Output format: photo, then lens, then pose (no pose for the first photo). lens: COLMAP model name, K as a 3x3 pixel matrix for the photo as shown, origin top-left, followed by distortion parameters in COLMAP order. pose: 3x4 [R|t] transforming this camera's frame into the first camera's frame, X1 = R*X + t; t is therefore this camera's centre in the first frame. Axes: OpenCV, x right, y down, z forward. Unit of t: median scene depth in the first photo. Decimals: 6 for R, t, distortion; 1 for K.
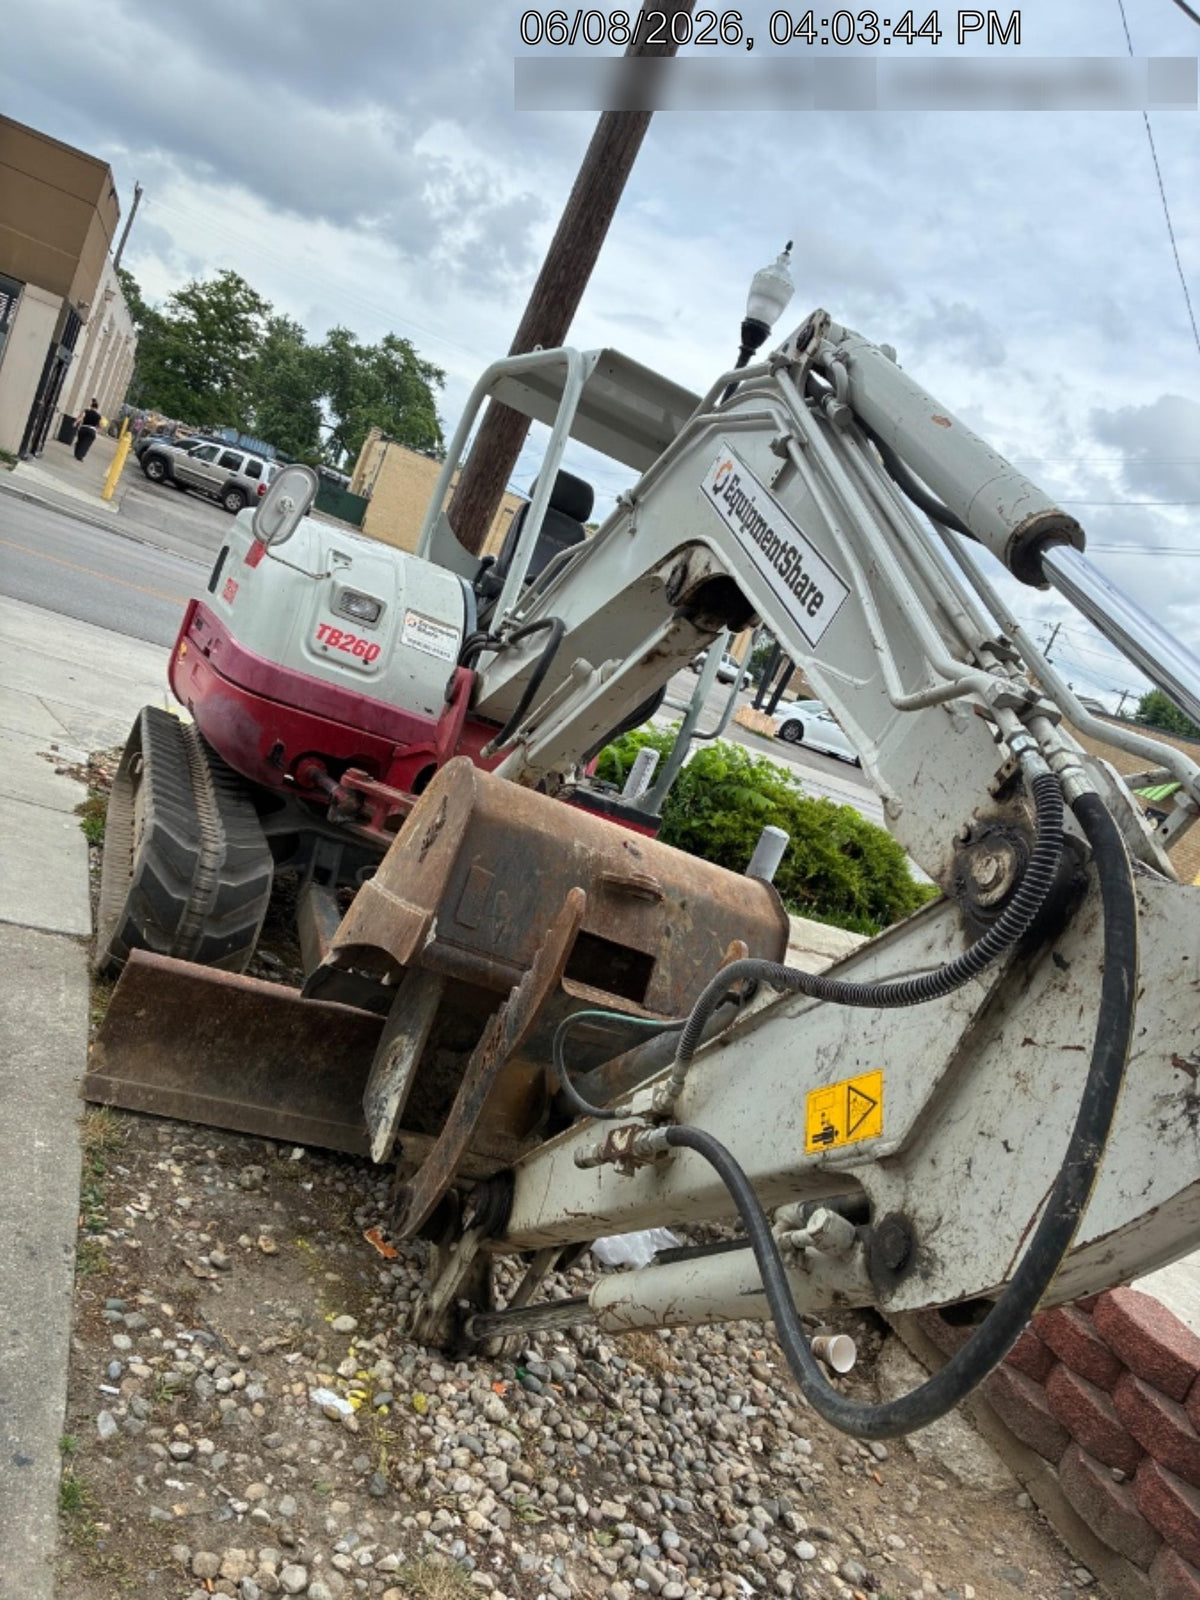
lens RADIAL K [[1217.7, 0, 582.7], [0, 1217.7, 824.4], [0, 0, 1]] dist [0.049690, -0.053021]
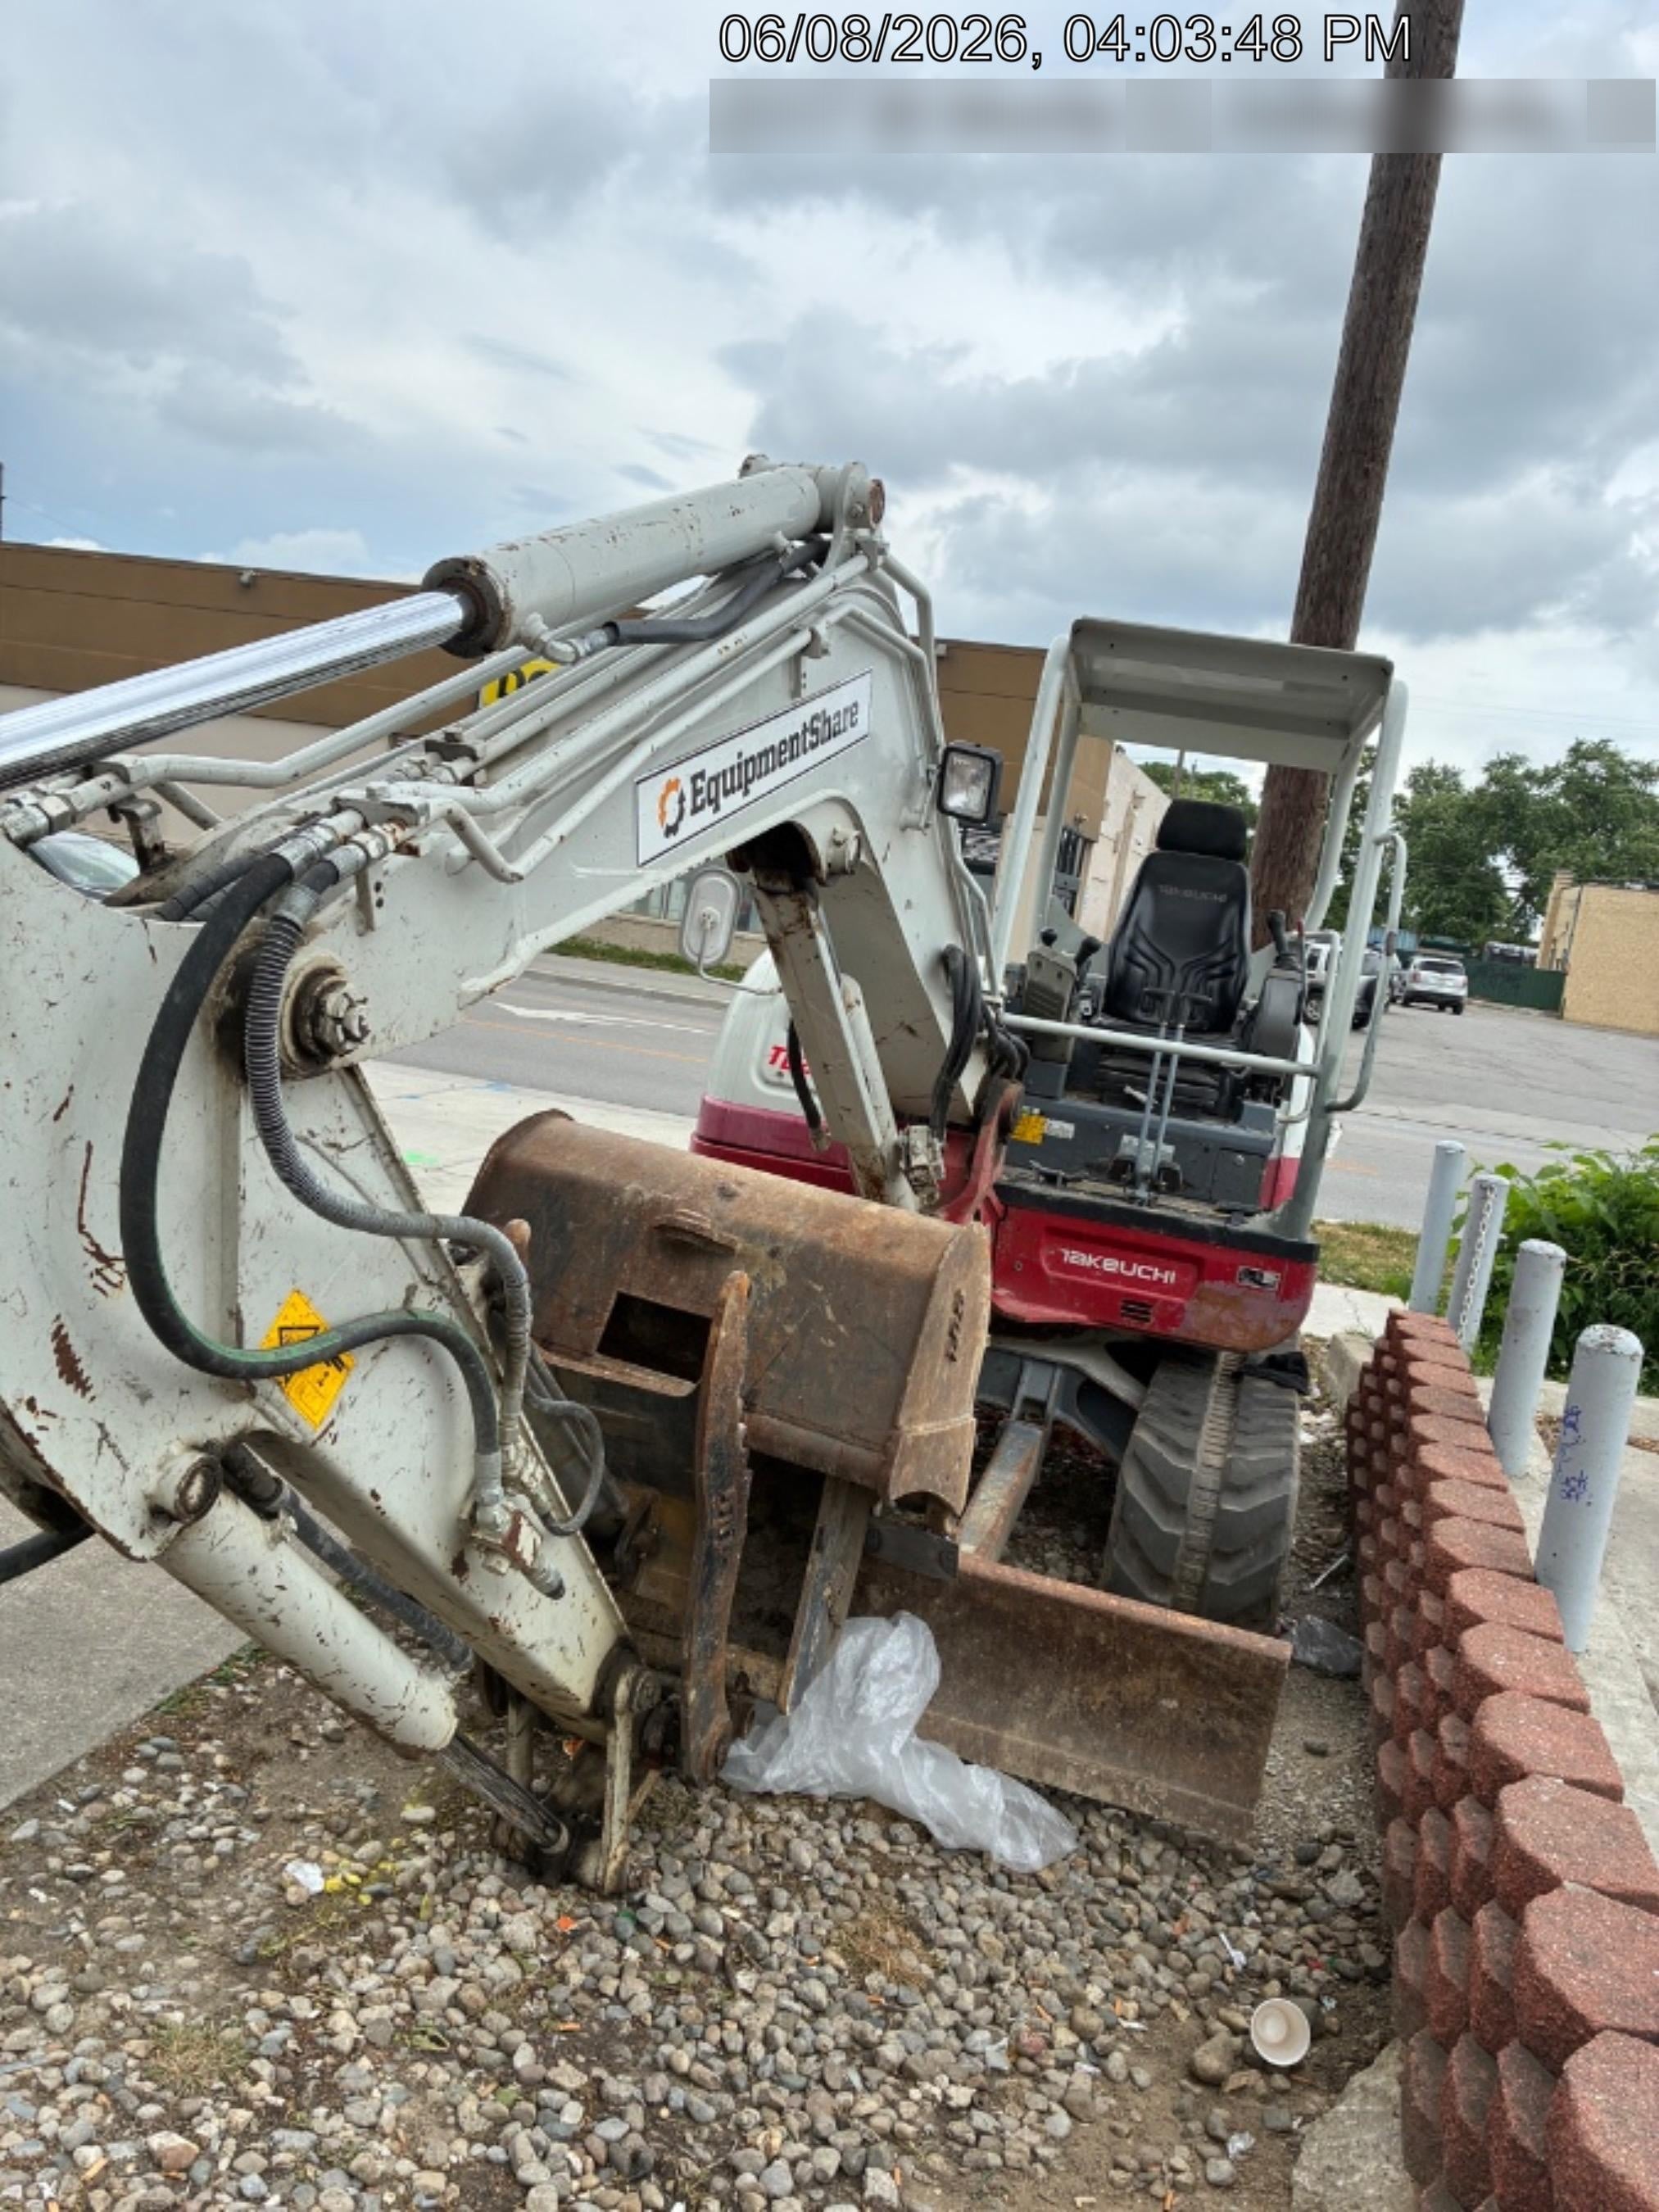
lens RADIAL K [[1683.5, 0, 805.6], [0, 1683.5, 1139.8], [0, 0, 1]] dist [0.049690, -0.053021]
pose [[0.793718, -0.172524, -0.583307, 0.718508], [0.054153, 0.975169, -0.214737, 0.224173], [0.605870, 0.138853, 0.783352, 0.217172]]
